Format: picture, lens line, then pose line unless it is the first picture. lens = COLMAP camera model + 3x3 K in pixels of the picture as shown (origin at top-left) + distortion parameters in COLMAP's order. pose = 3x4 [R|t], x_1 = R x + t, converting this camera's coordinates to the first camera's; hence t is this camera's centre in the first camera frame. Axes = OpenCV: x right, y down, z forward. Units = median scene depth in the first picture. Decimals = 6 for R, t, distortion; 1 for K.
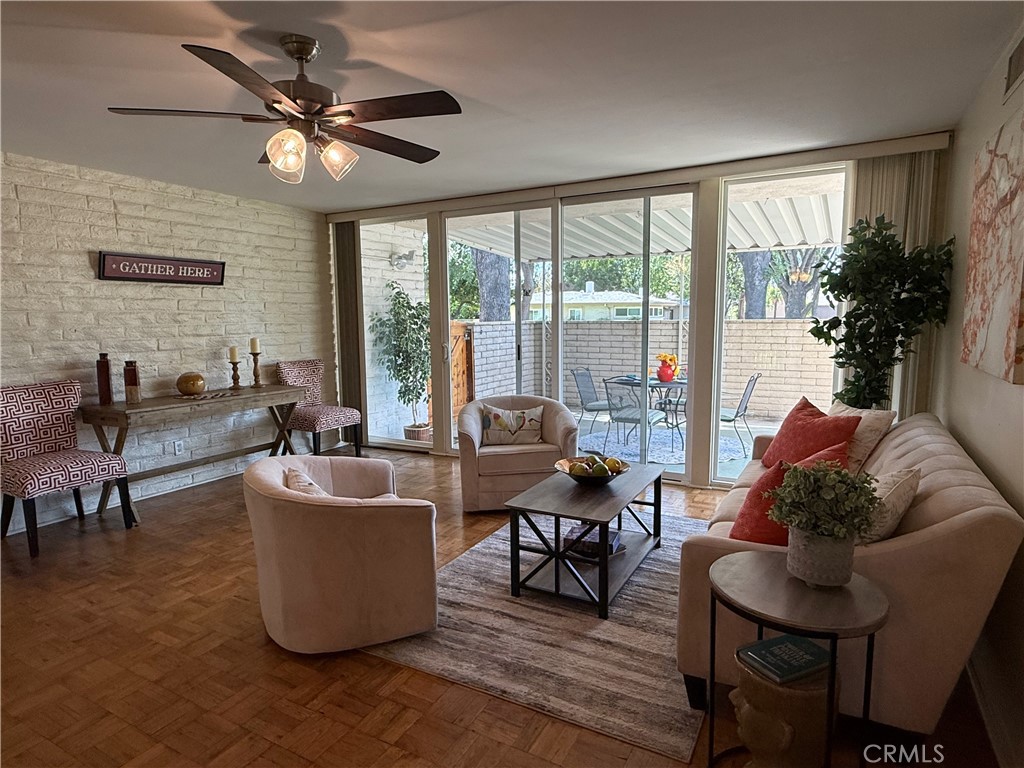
lens RADIAL K [[592.7, 0, 509.6], [0, 592.7, 387.4], [0, 0, 1]] dist [-0.001143, 0.002623]
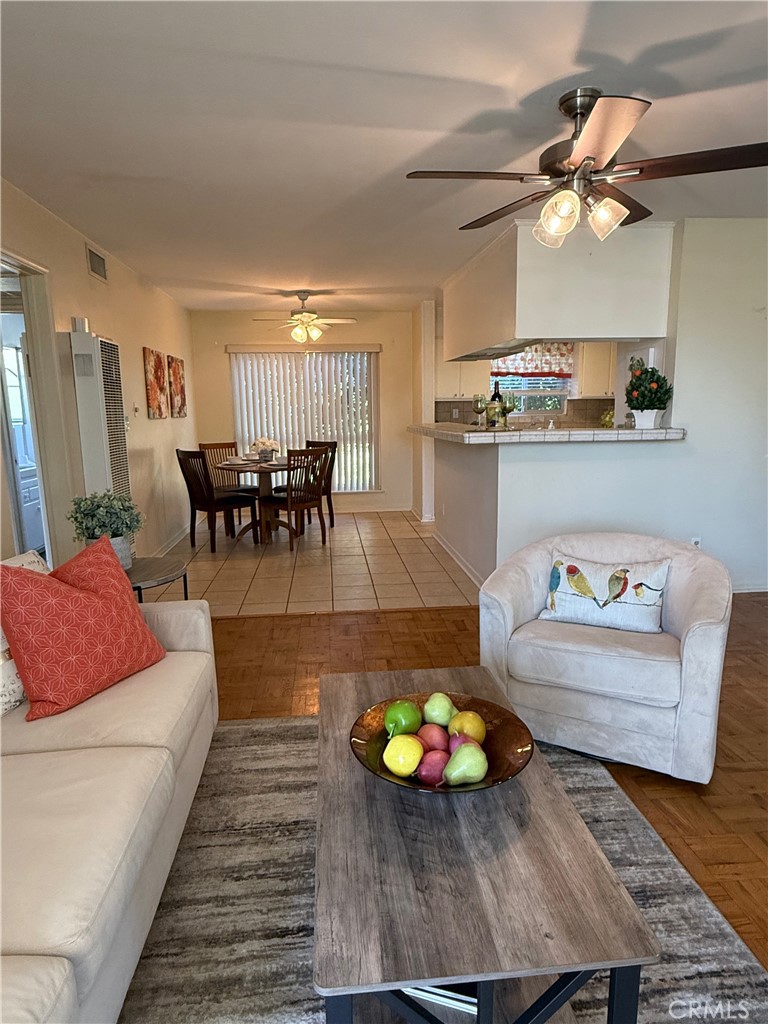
lens RADIAL K [[592.7, 0, 384.3], [0, 592.7, 508.9], [0, 0, 1]] dist [-0.001143, 0.002623]
pose [[-0.825402, 0.118425, -0.551985, 0.271830], [-0.045157, 0.960768, 0.273653, -0.093402], [0.562737, 0.250800, -0.787672, 0.898200]]
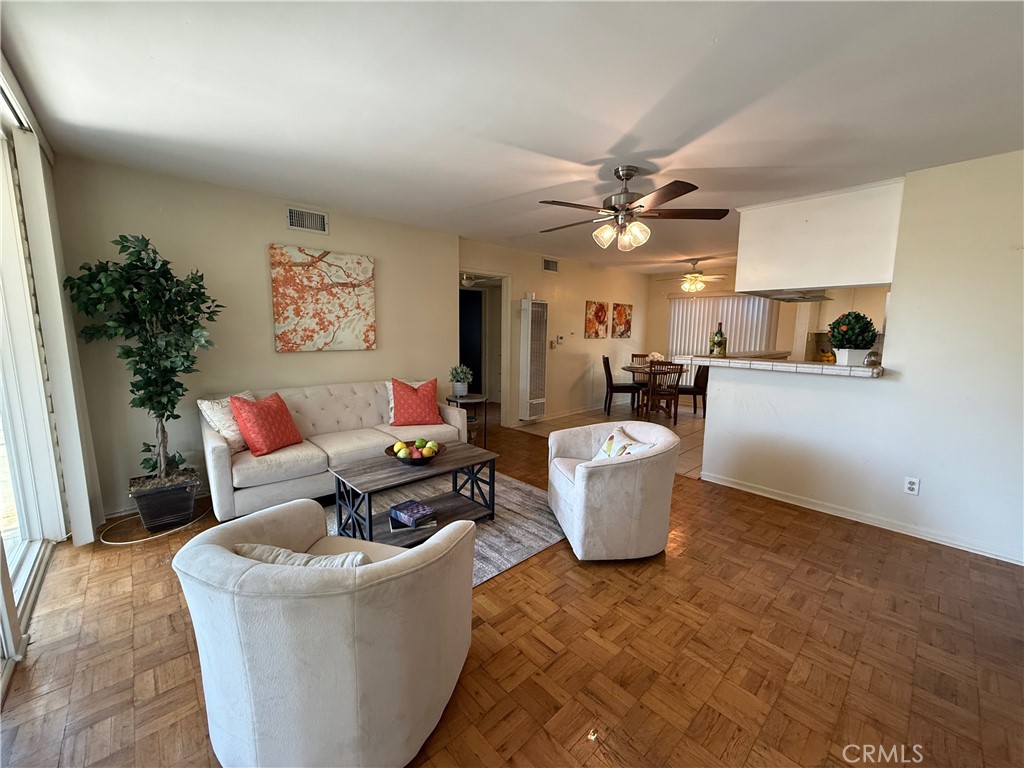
lens RADIAL K [[408.0, 0, 509.1], [0, 408.0, 385.2], [0, 0, 1]] dist [0.000334, -0.000065]
pose [[-0.949388, -0.042686, 0.311193, -0.216904], [0.038131, 0.967734, 0.249071, -0.143607], [-0.311784, 0.248331, -0.917127, 1.199721]]
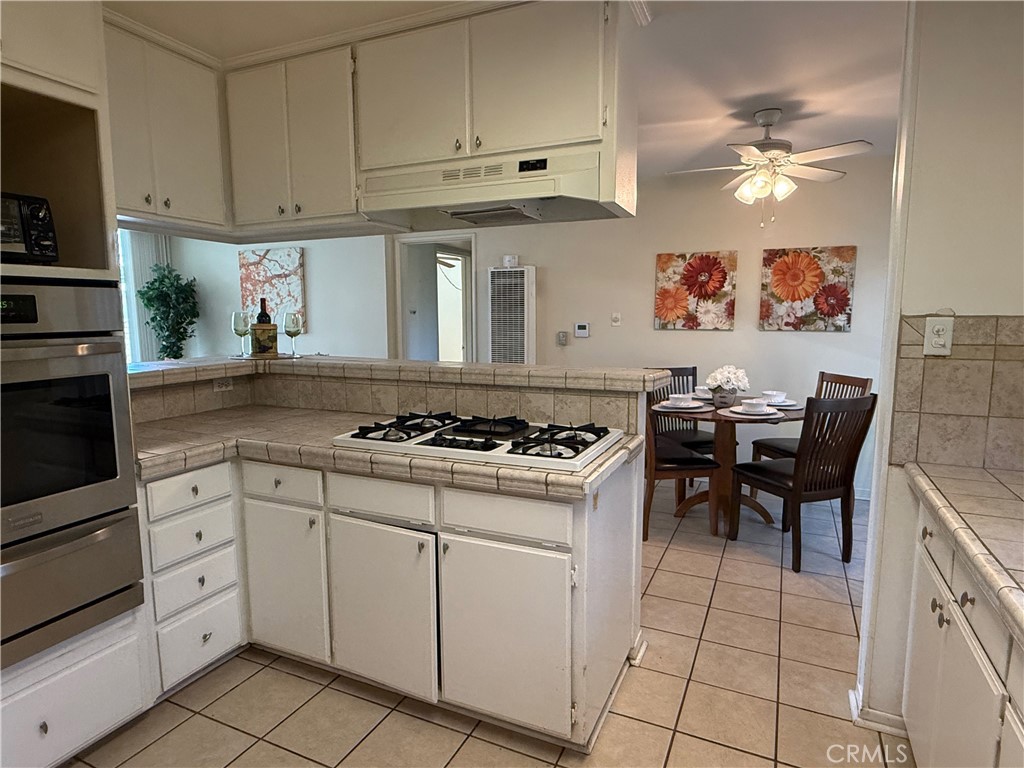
lens RADIAL K [[592.7, 0, 509.6], [0, 592.7, 387.4], [0, 0, 1]] dist [-0.001143, 0.002623]
pose [[-0.056281, -0.118457, 0.991363, -1.090487], [0.127651, 0.983934, 0.124817, 0.009238], [-0.990221, 0.133574, -0.040256, 0.014062]]
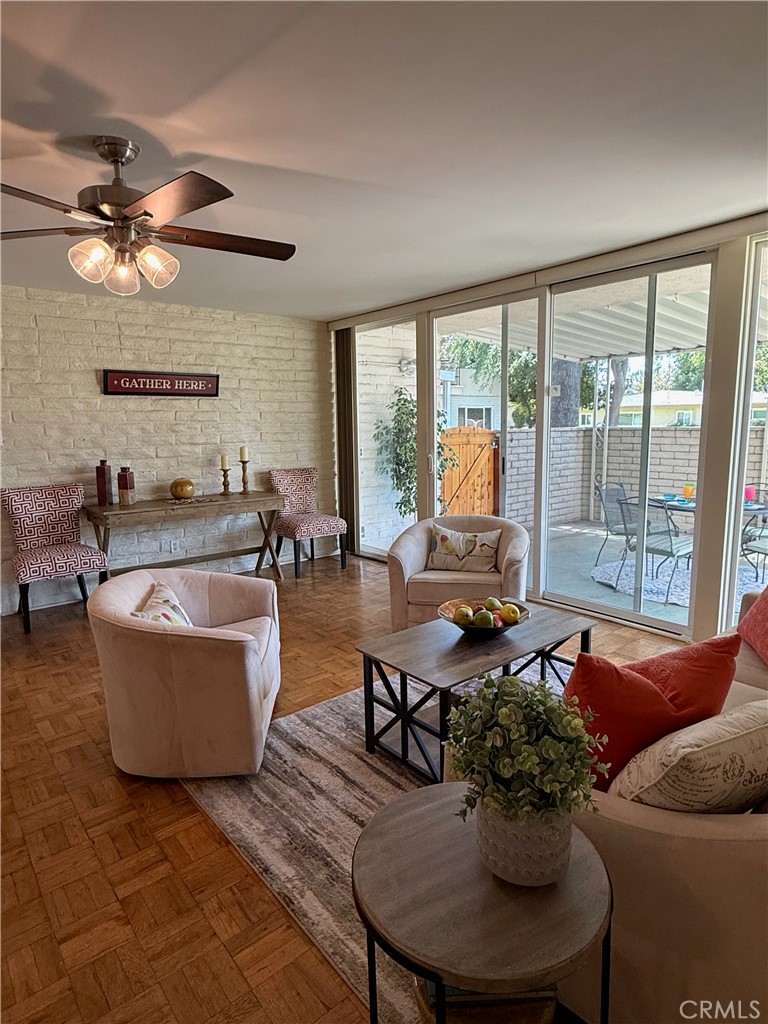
lens RADIAL K [[592.7, 0, 384.3], [0, 592.7, 508.9], [0, 0, 1]] dist [-0.001143, 0.002623]
pose [[0.928833, 0.049536, -0.367173, 0.217180], [-0.038727, 0.998574, 0.036753, -0.024769], [0.368470, -0.019917, 0.929426, 0.133017]]
